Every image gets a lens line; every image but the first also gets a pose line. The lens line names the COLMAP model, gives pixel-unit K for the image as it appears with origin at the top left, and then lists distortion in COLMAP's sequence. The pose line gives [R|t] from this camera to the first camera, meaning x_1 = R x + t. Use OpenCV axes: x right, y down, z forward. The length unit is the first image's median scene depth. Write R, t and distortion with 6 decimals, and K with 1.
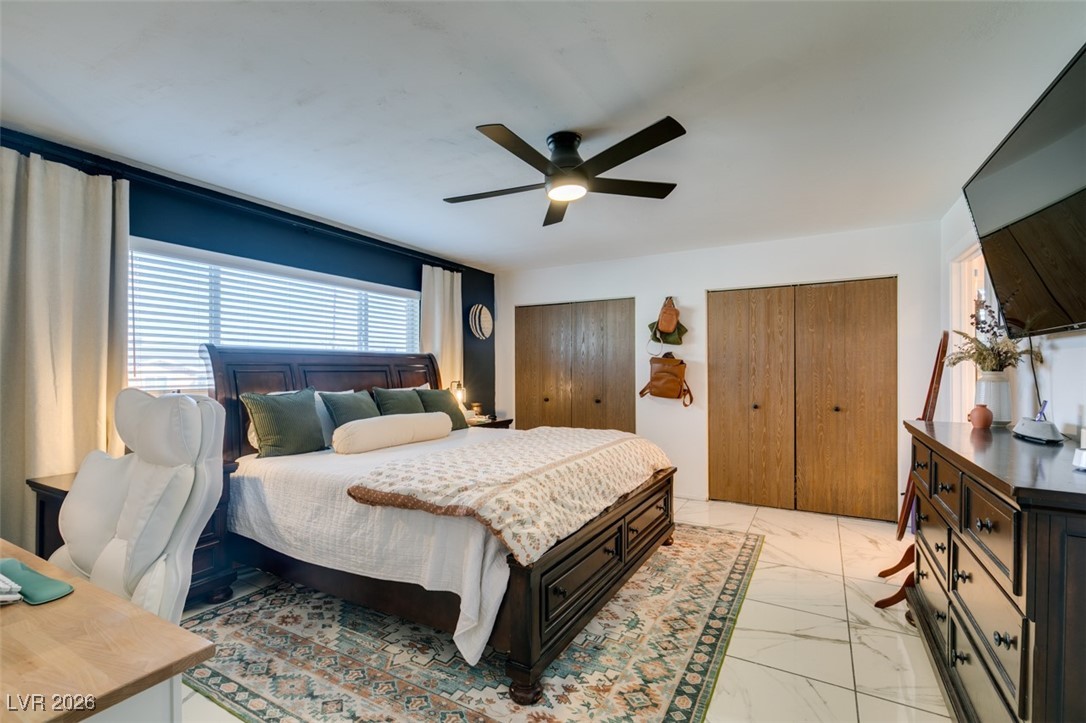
lens RADIAL K [[479.6, 0, 540.2], [0, 479.6, 369.5], [0, 0, 1]] dist [0.002611, 0.000130]
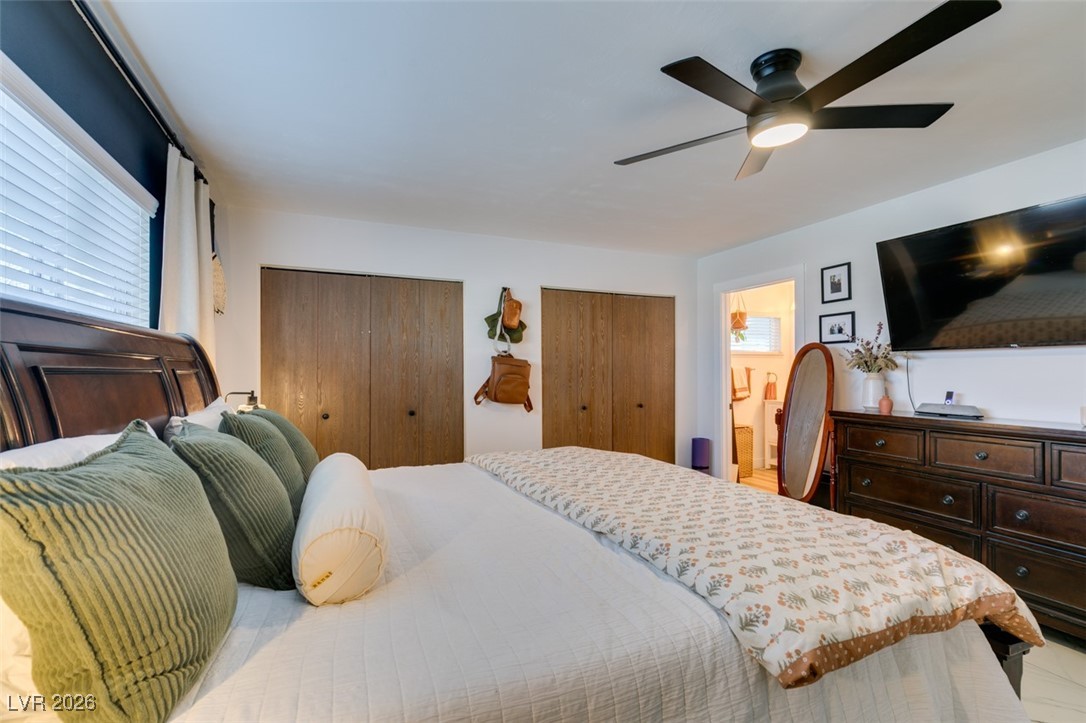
lens RADIAL K [[479.6, 0, 542.5], [0, 479.6, 363.6], [0, 0, 1]] dist [0.002611, 0.000130]
pose [[0.604786, 0.016941, 0.796208, -0.406161], [-0.001163, 0.999791, -0.020390, 0.004783], [-0.796387, 0.011406, 0.604679, 0.447256]]
